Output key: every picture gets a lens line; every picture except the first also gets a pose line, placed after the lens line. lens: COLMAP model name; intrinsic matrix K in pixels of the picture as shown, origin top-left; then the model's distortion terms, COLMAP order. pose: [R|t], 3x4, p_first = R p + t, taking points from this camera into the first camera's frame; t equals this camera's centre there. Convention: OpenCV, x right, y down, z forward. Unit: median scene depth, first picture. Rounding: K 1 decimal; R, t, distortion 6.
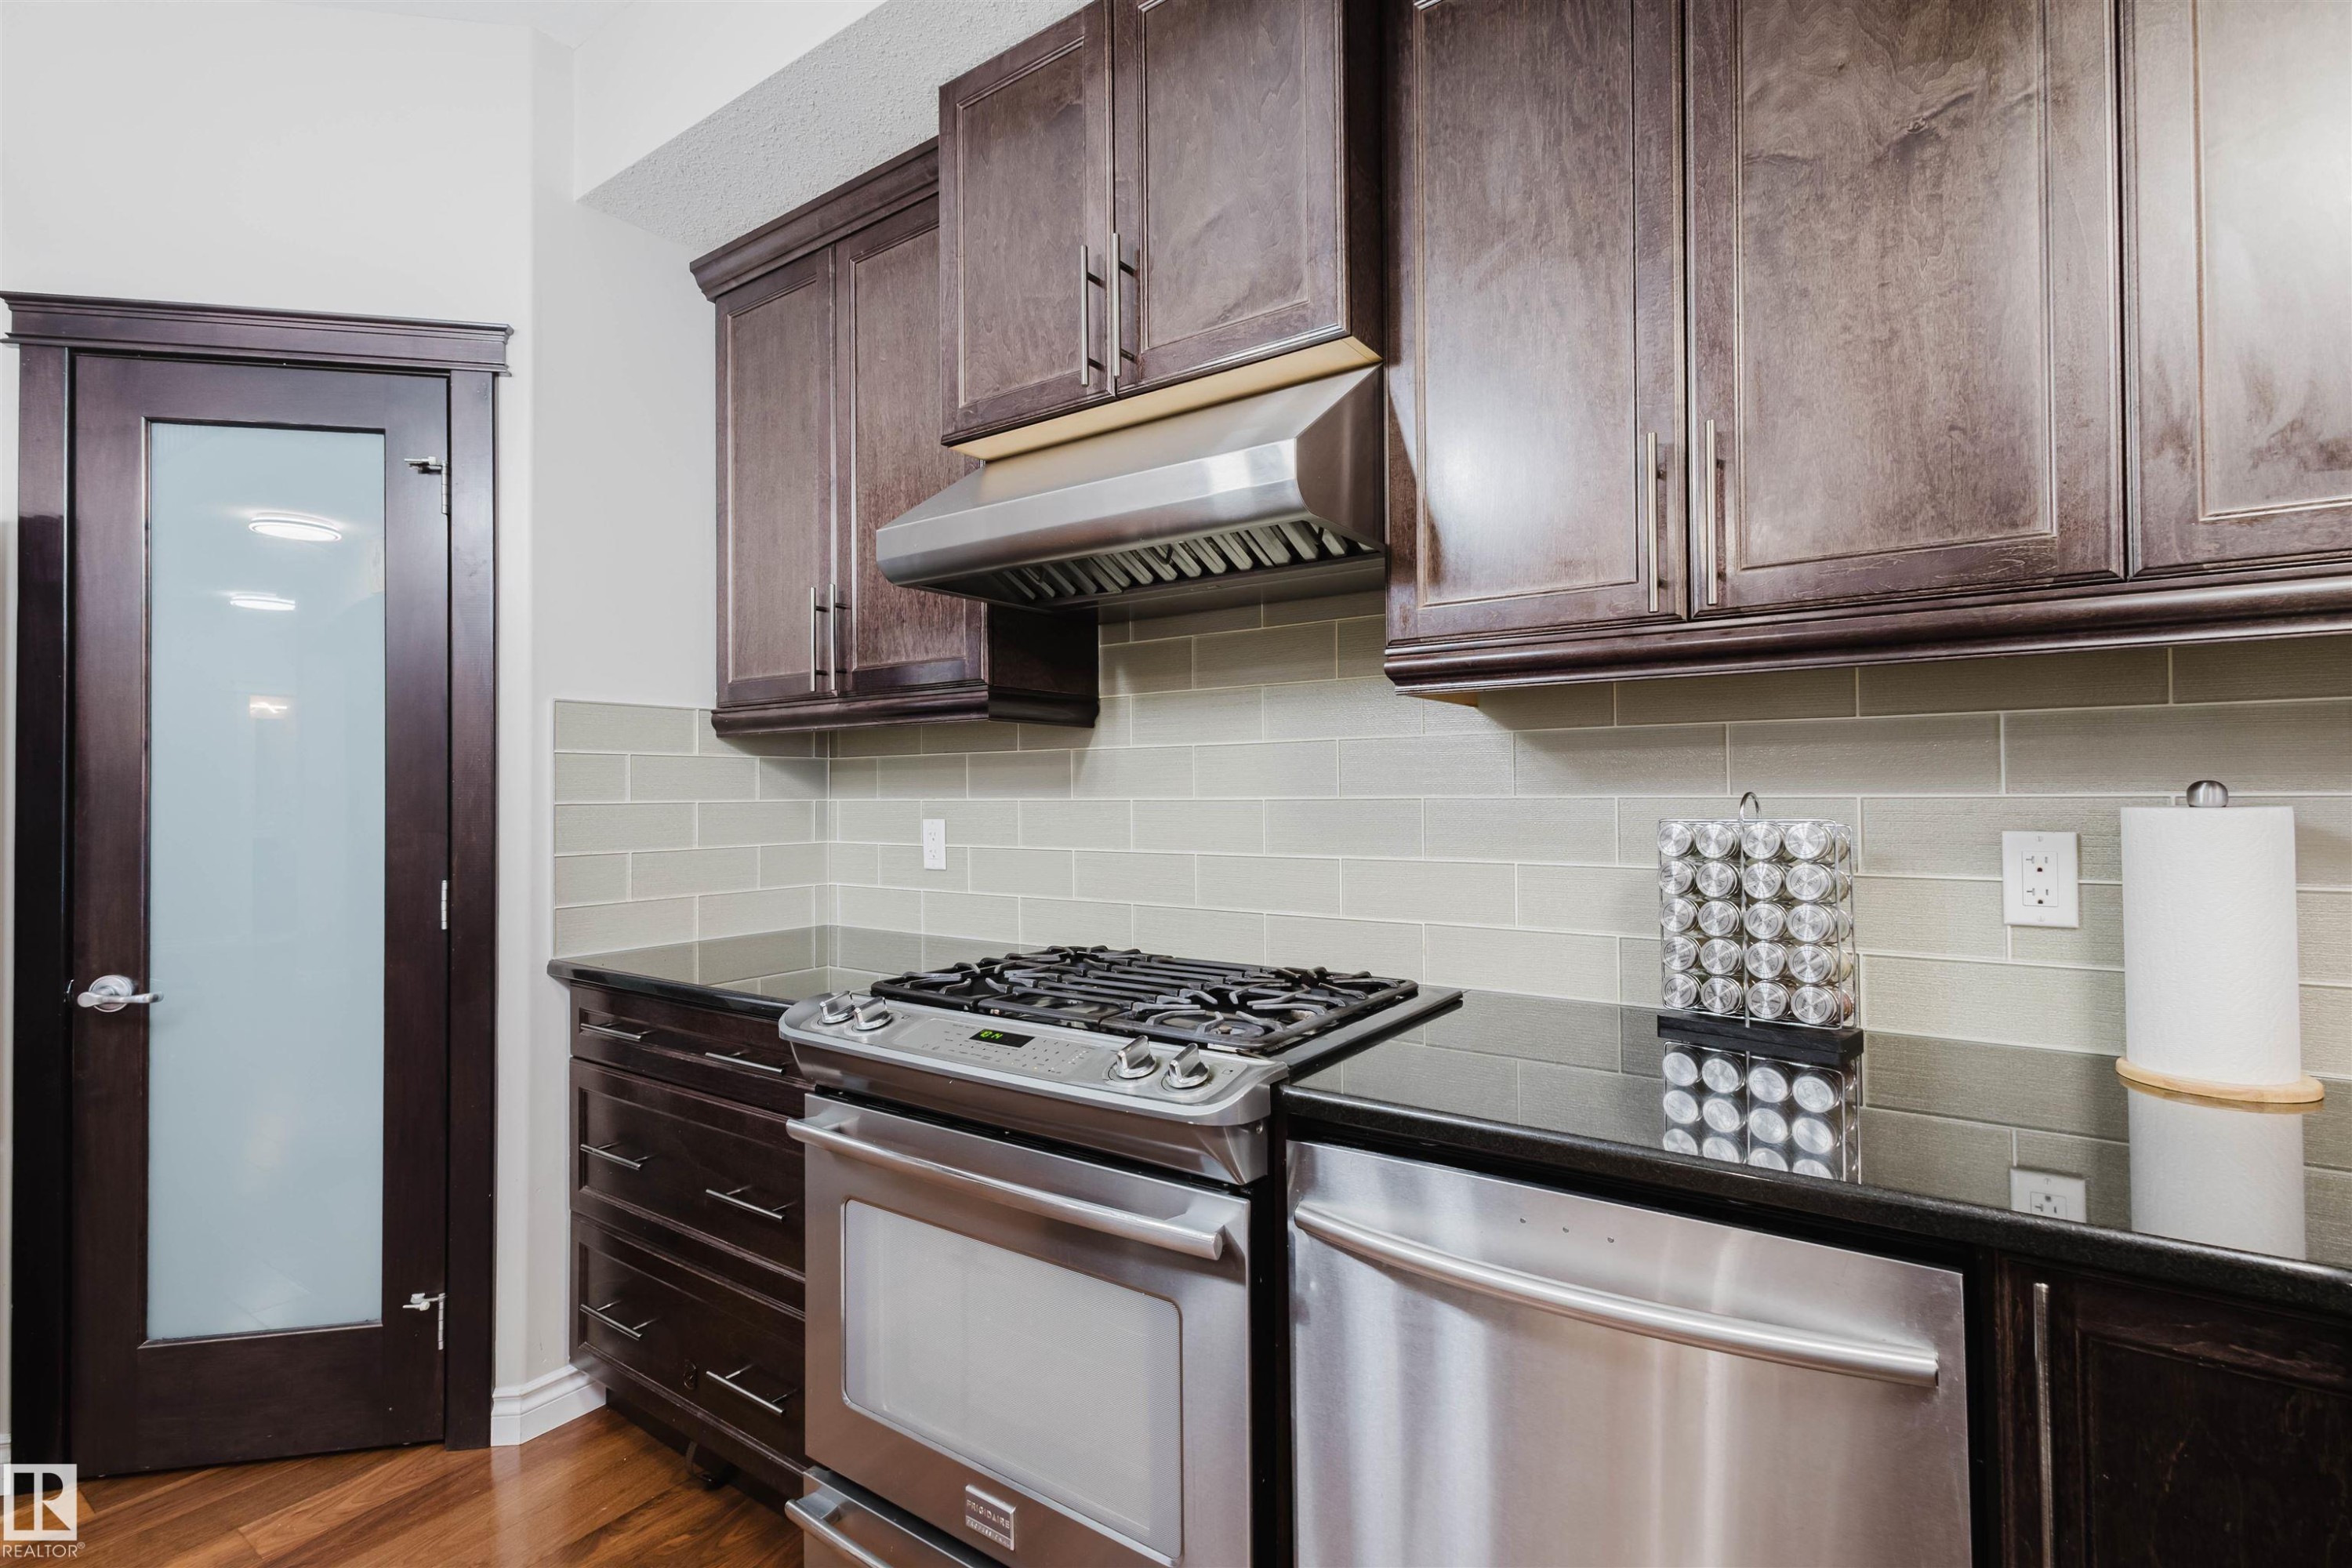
lens RADIAL K [[1092.8, 0, 1177.8], [0, 1092.8, 773.7], [0, 0, 1]] dist [-0.002040, -0.000465]
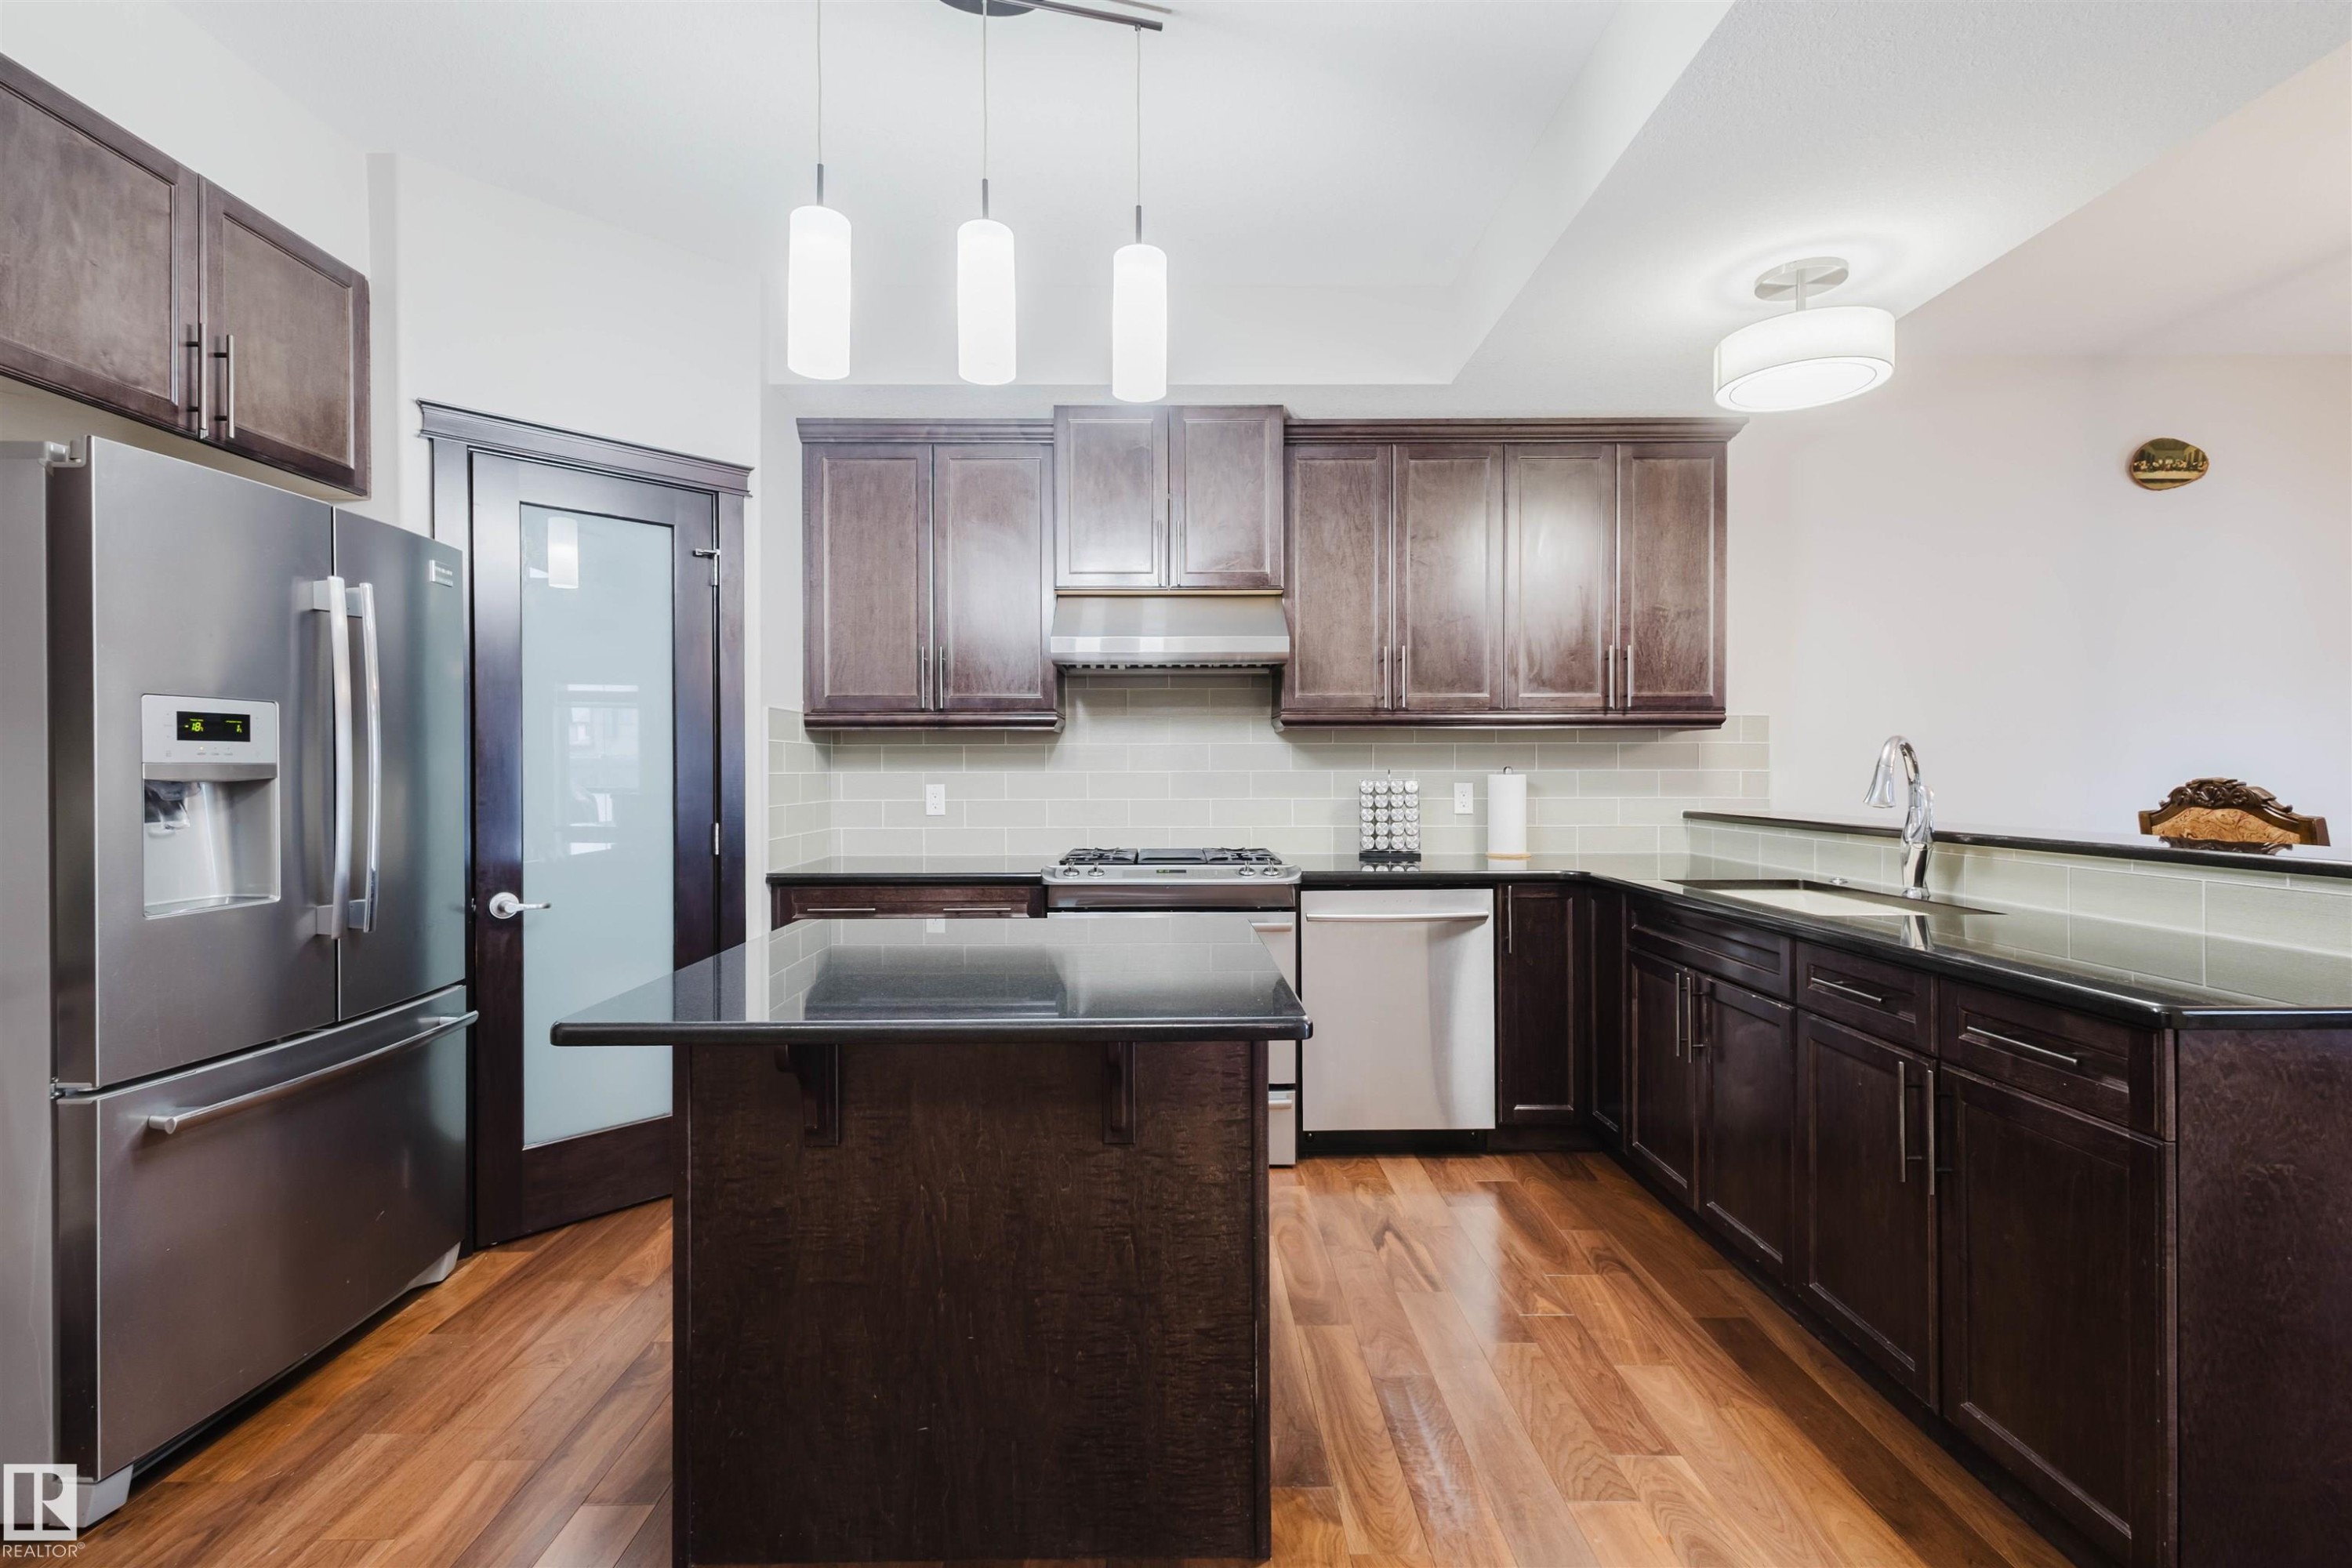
lens RADIAL K [[1092.8, 0, 1177.8], [0, 1092.8, 773.7], [0, 0, 1]] dist [-0.002040, -0.000465]
pose [[0.806268, 0.004418, 0.591534, -1.111169], [-0.014628, 0.999815, 0.012471, -0.000314], [-0.591369, -0.018708, 0.806184, -0.661818]]
